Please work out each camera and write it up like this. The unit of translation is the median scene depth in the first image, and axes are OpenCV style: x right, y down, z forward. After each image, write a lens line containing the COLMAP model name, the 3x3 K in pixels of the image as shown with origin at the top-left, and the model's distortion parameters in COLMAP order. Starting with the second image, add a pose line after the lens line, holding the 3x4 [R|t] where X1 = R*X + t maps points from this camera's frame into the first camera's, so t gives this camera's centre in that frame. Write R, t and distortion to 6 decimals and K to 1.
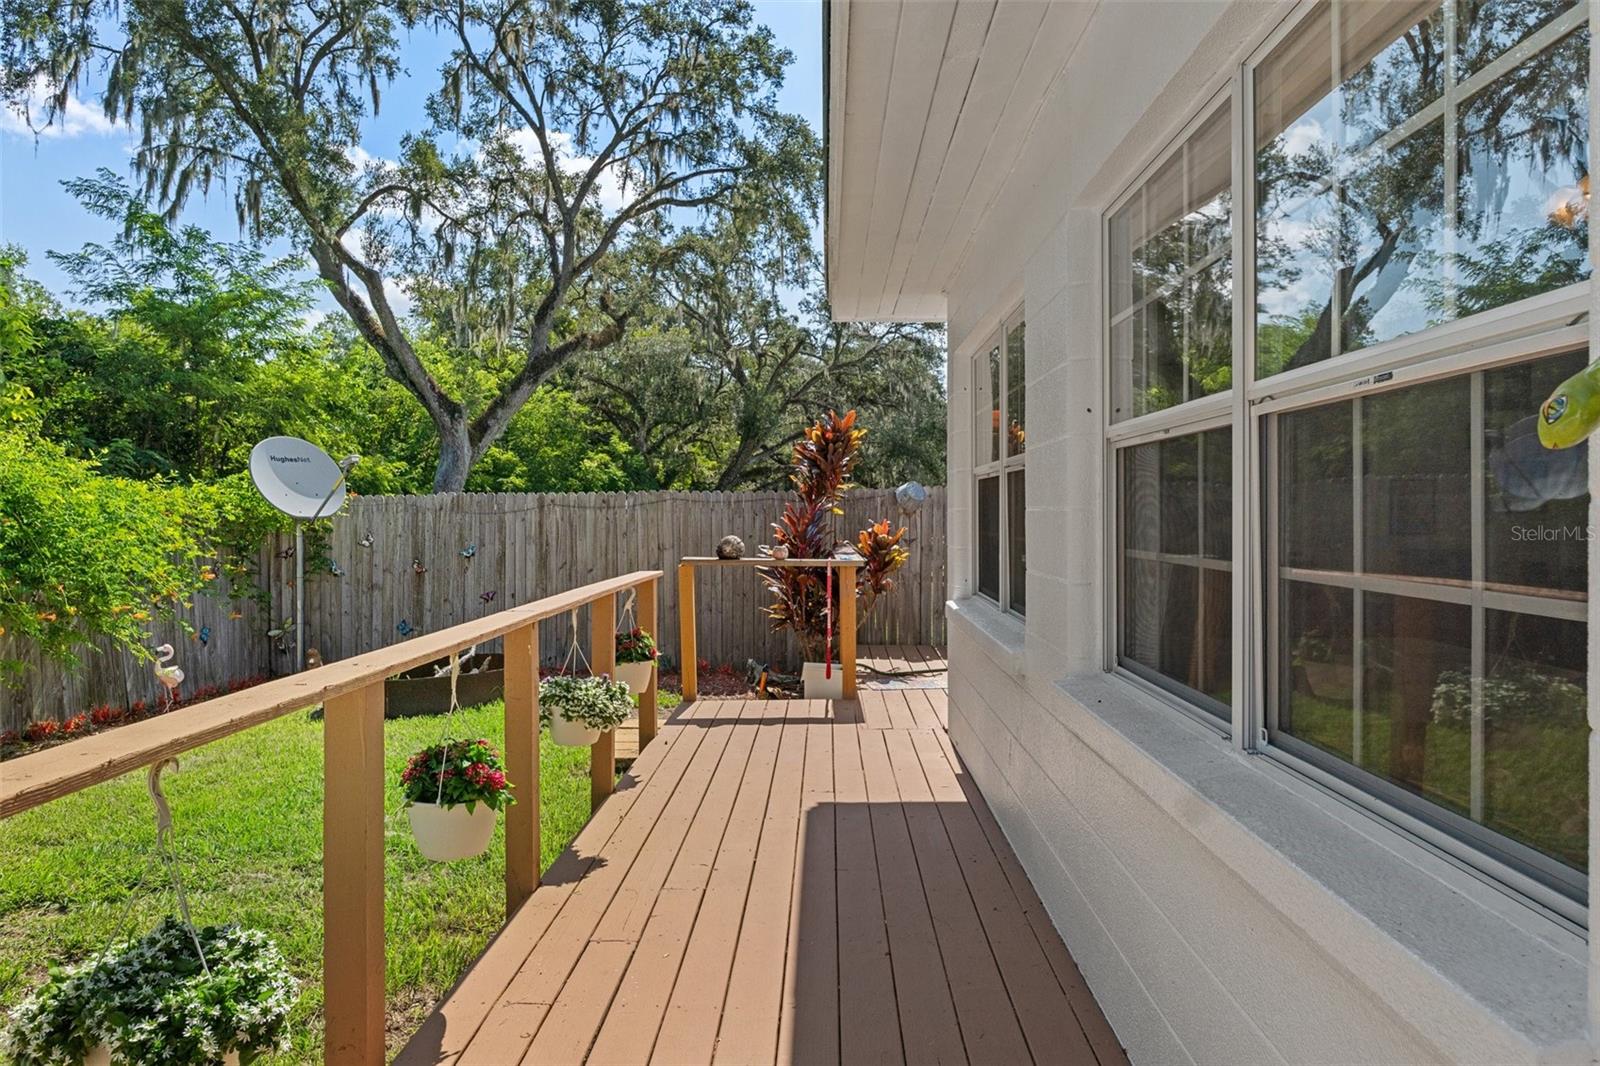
lens RADIAL K [[1028.3, 0, 798.8], [0, 1028.3, 523.2], [0, 0, 1]] dist [-0.007102, -0.001179]
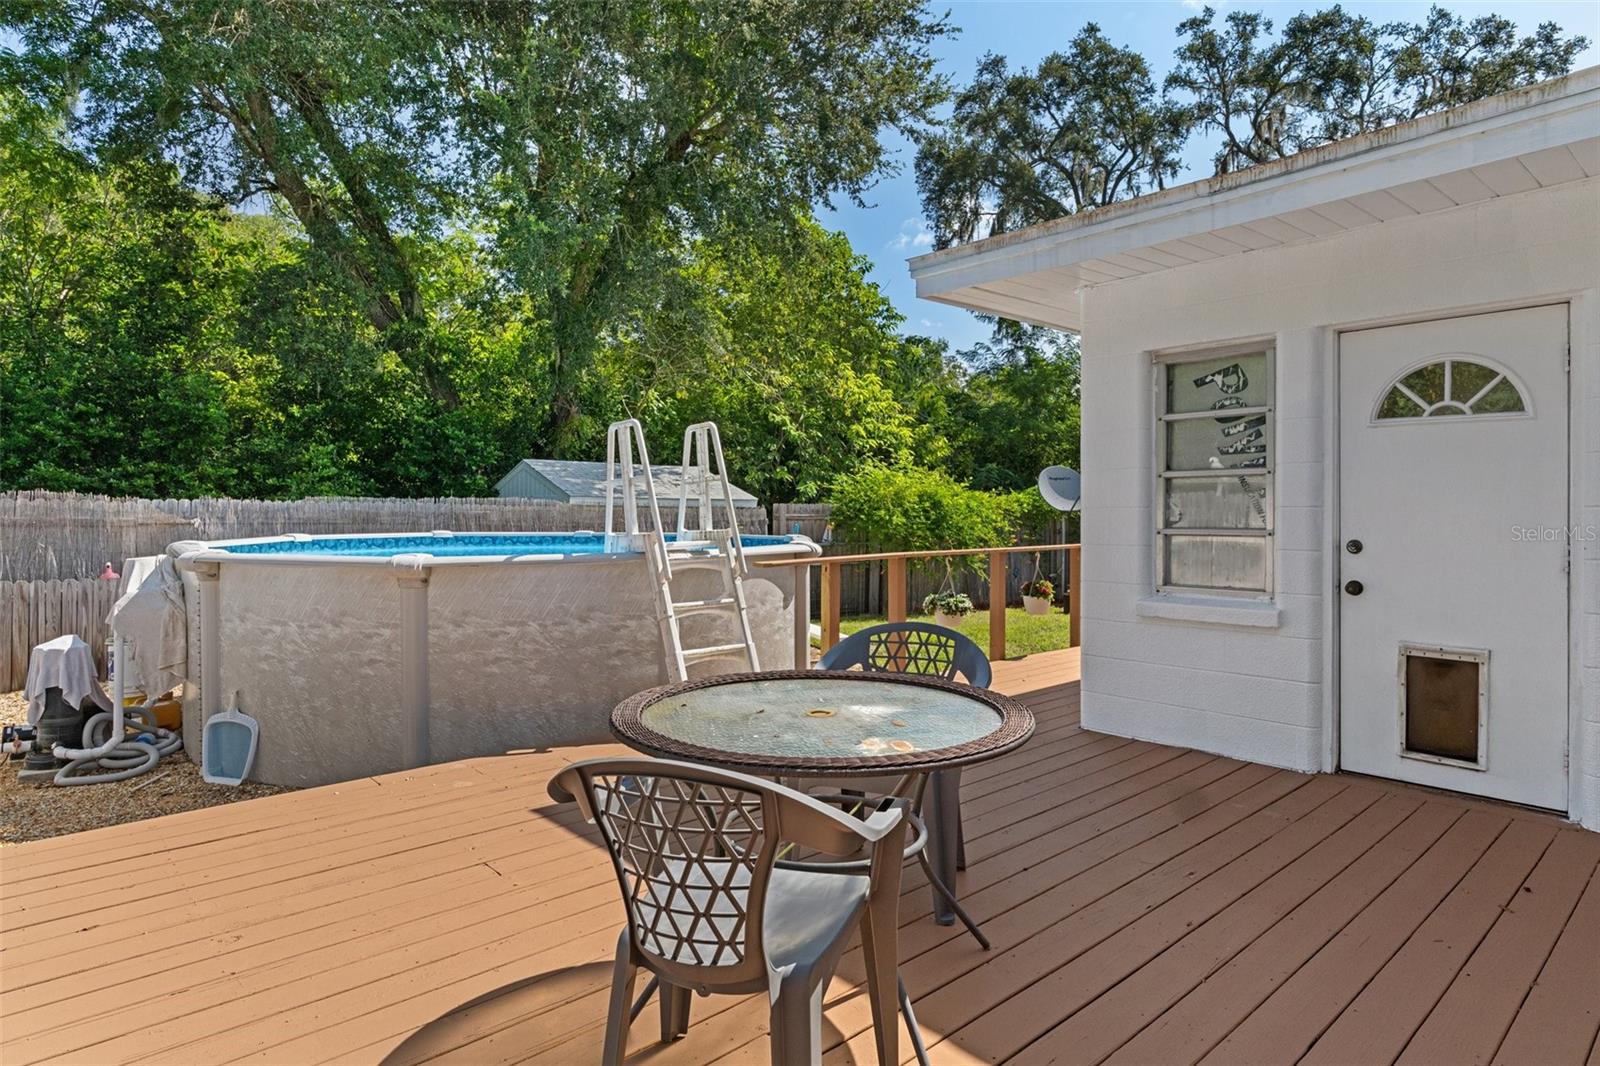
lens RADIAL K [[866.2, 0, 794.4], [0, 866.2, 522.8], [0, 0, 1]] dist [-0.027387, -0.000164]
pose [[0.680053, 0.013525, -0.733038, 0.113397], [-0.008375, 0.999908, 0.010679, 0.001193], [0.733115, -0.001123, 0.680104, -0.140563]]
